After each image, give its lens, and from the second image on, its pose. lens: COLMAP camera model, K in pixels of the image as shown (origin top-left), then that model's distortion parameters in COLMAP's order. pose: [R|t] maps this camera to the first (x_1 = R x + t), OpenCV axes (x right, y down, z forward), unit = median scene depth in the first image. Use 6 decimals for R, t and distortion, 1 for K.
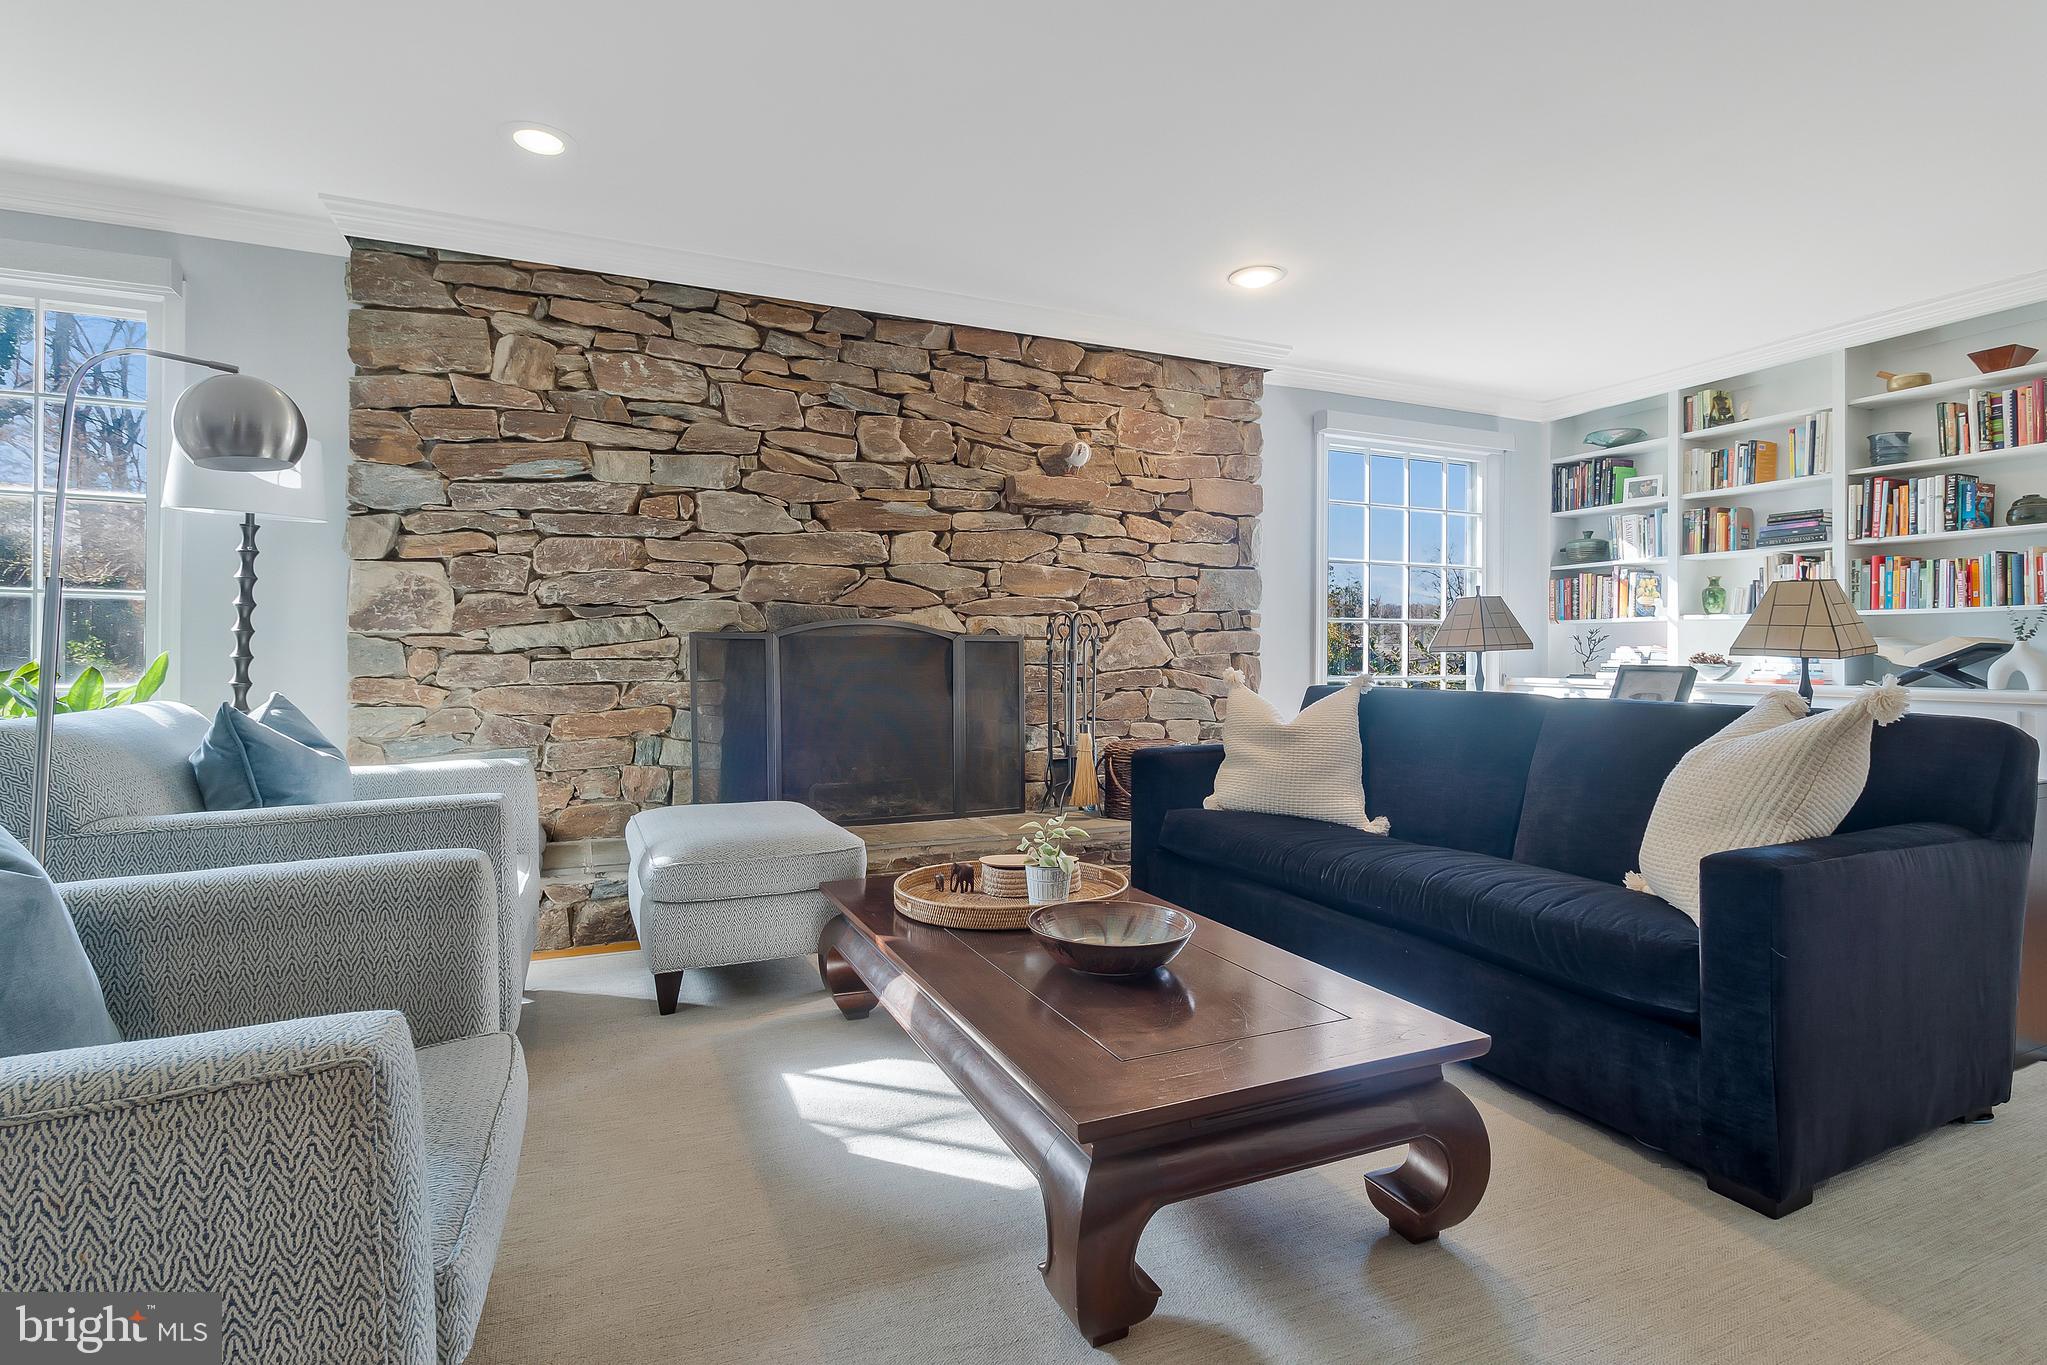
lens RADIAL K [[1012.9, 0, 1008.2], [0, 1012.9, 647.6], [0, 0, 1]] dist [-0.011872, 0.000412]
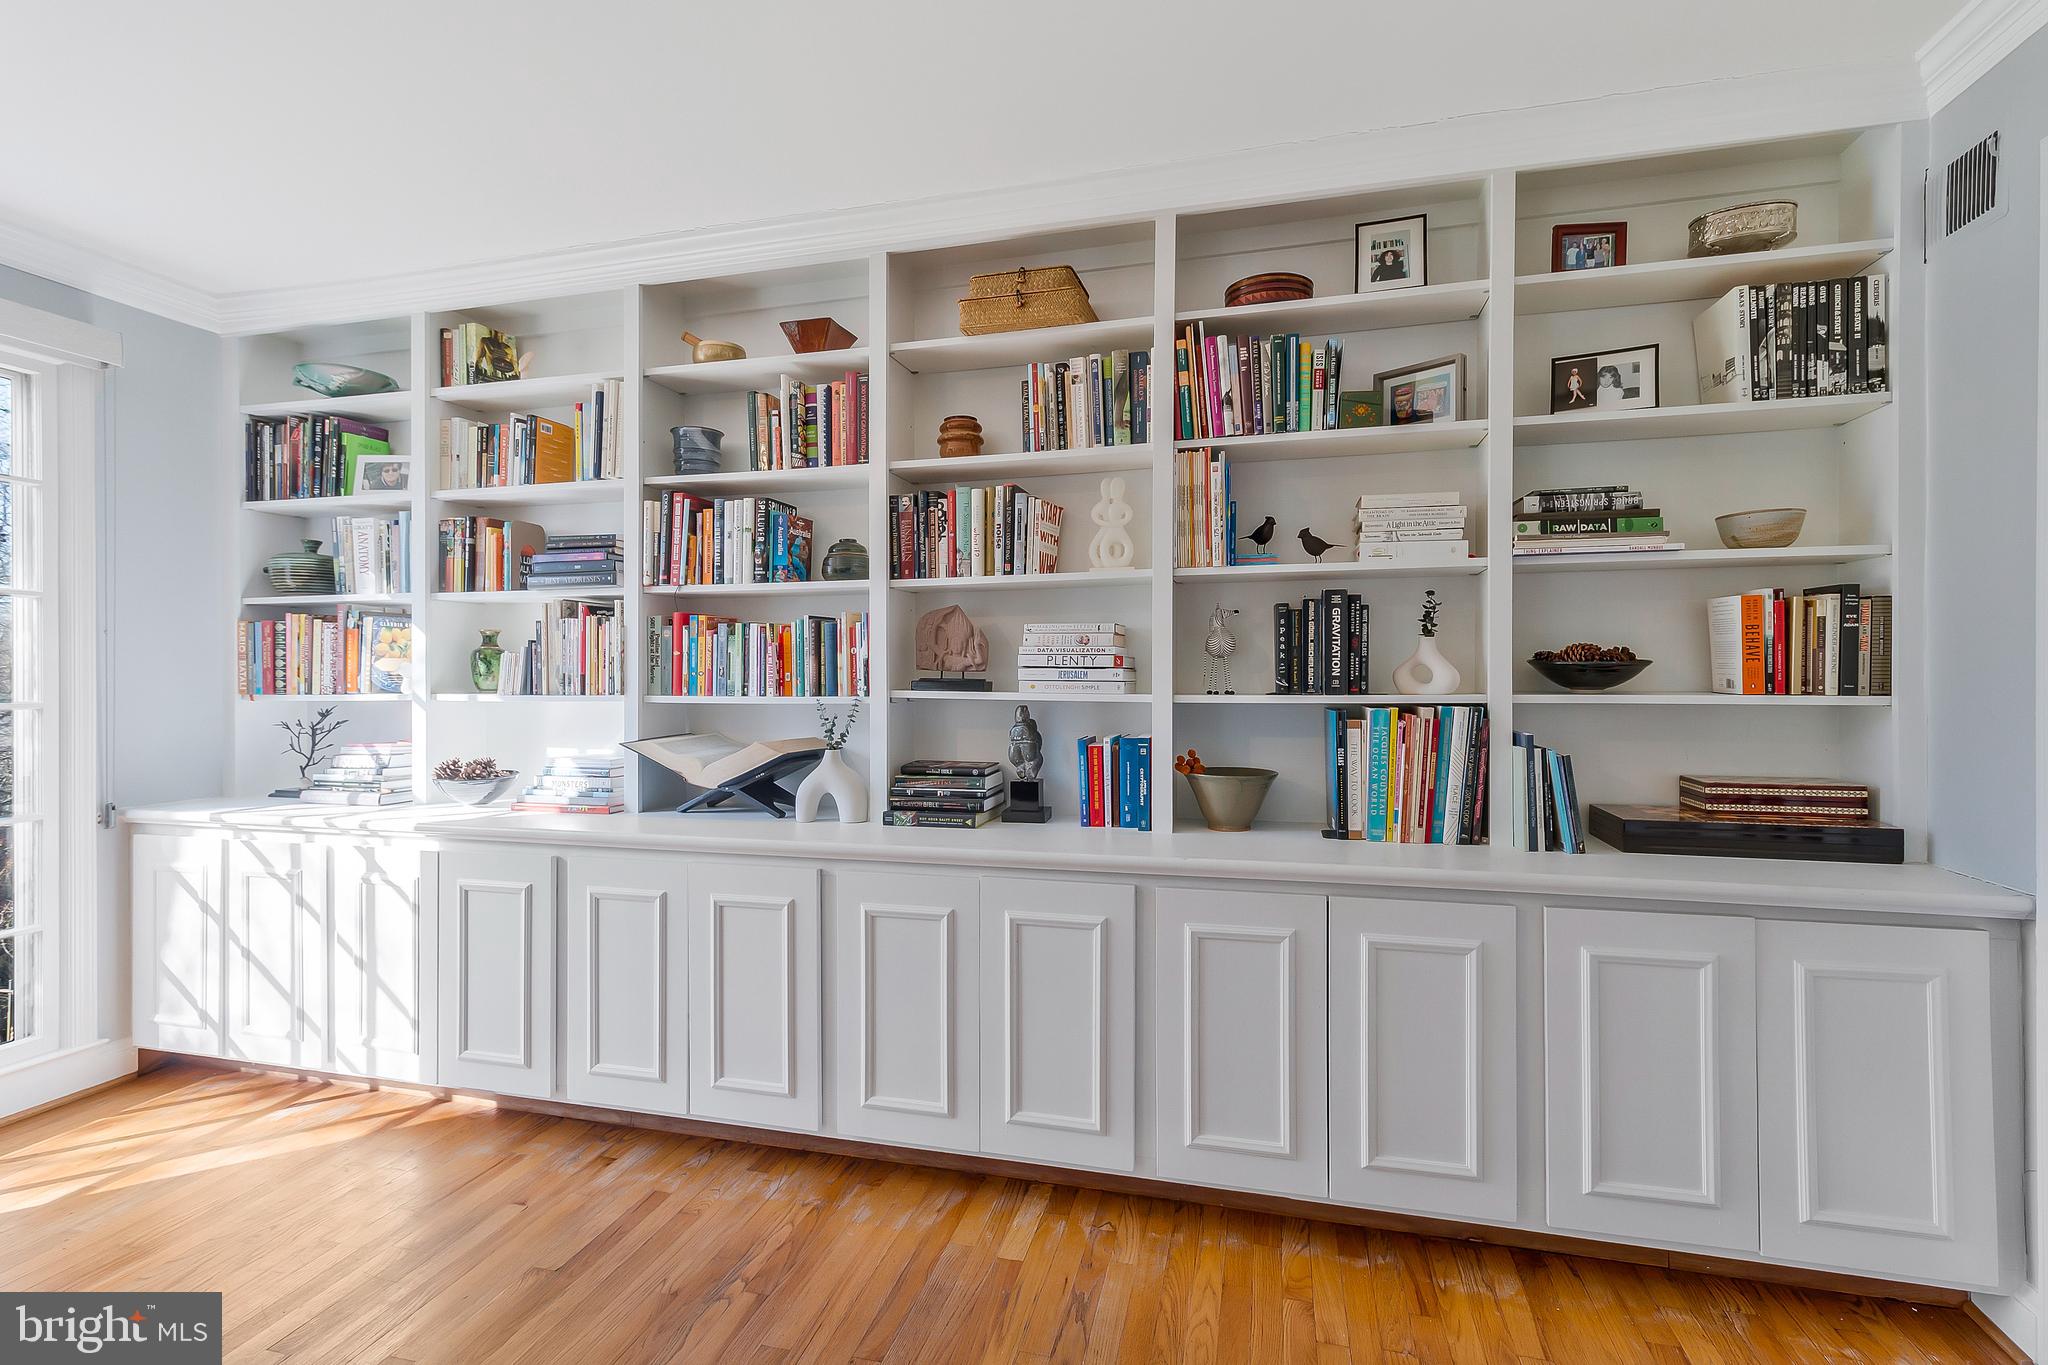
lens RADIAL K [[942.6, 0, 1026.0], [0, 942.6, 669.9], [0, 0, 1]] dist [-0.005334, 0.000810]
pose [[0.634291, -0.004494, 0.773082, 0.521534], [-0.003183, 0.999959, 0.008425, -0.058675], [-0.773088, -0.007805, 0.634250, 0.425519]]
